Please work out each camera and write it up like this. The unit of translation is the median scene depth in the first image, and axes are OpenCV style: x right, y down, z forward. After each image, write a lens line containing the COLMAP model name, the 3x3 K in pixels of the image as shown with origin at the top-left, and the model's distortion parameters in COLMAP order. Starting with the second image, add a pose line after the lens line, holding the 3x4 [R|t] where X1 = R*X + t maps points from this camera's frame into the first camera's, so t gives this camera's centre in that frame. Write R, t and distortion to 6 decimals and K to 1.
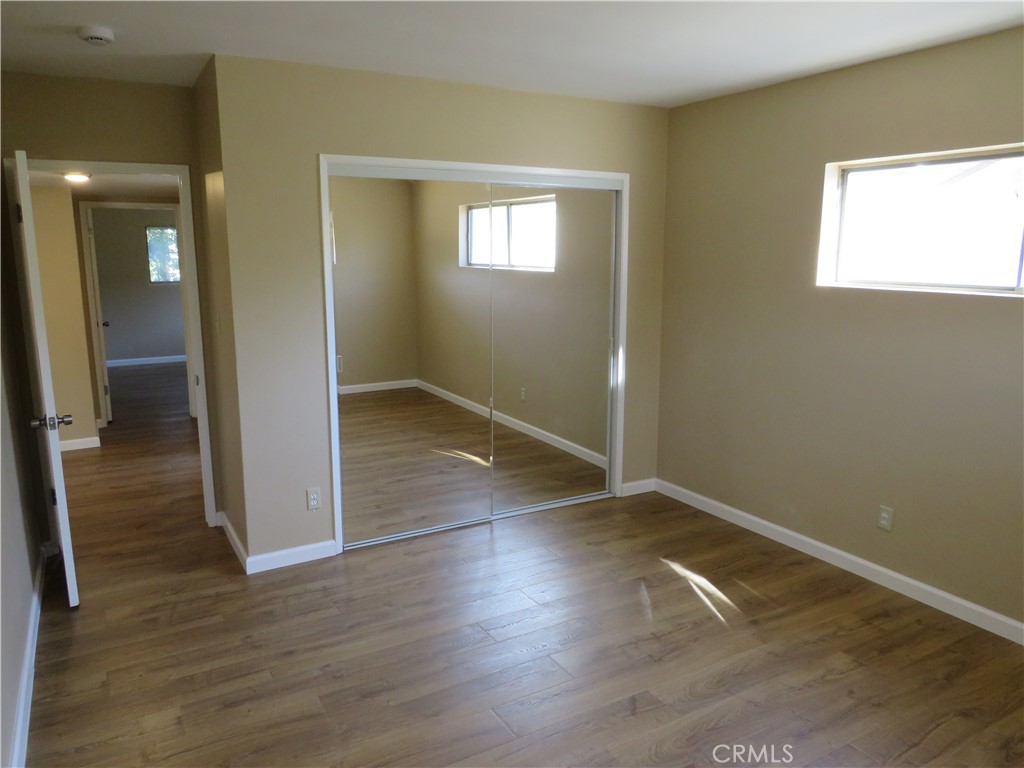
lens RADIAL K [[712.1, 0, 512.0], [0, 712.1, 384.0], [0, 0, 1]] dist [-0.062770, 0.026916]
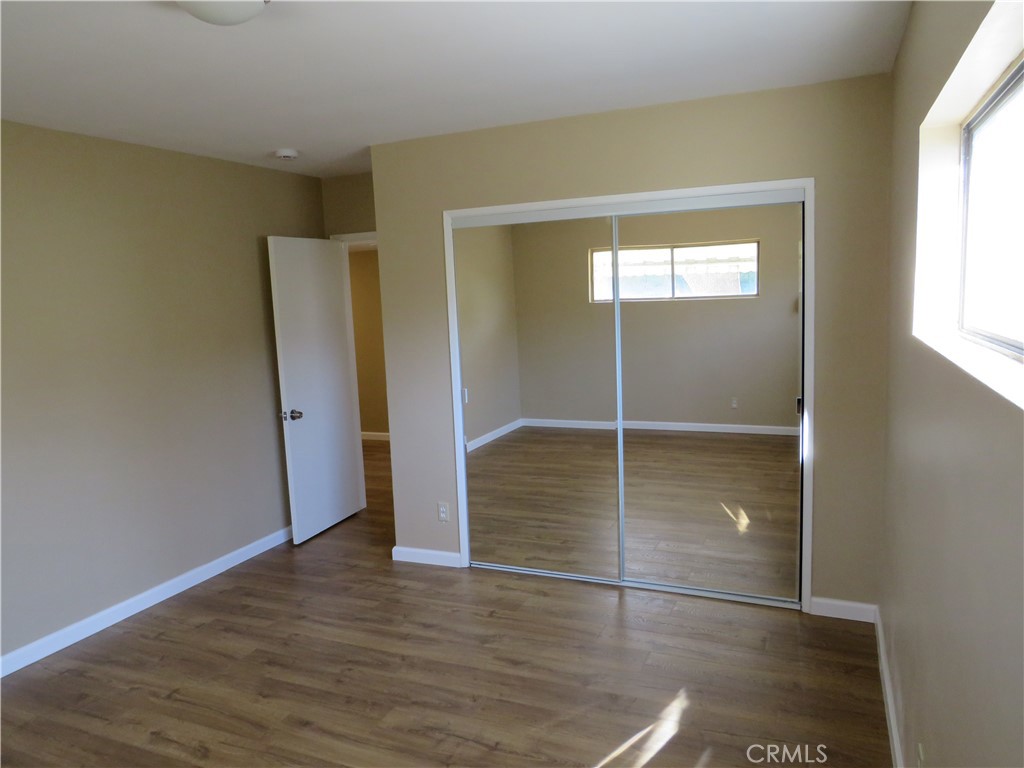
lens RADIAL K [[712.1, 0, 512.0], [0, 712.1, 384.0], [0, 0, 1]] dist [-0.062770, 0.026916]
pose [[0.609869, 0.077269, -0.788726, 0.673551], [-0.103392, 0.994487, 0.017480, -0.073586], [0.785729, 0.070887, 0.614496, 0.372168]]
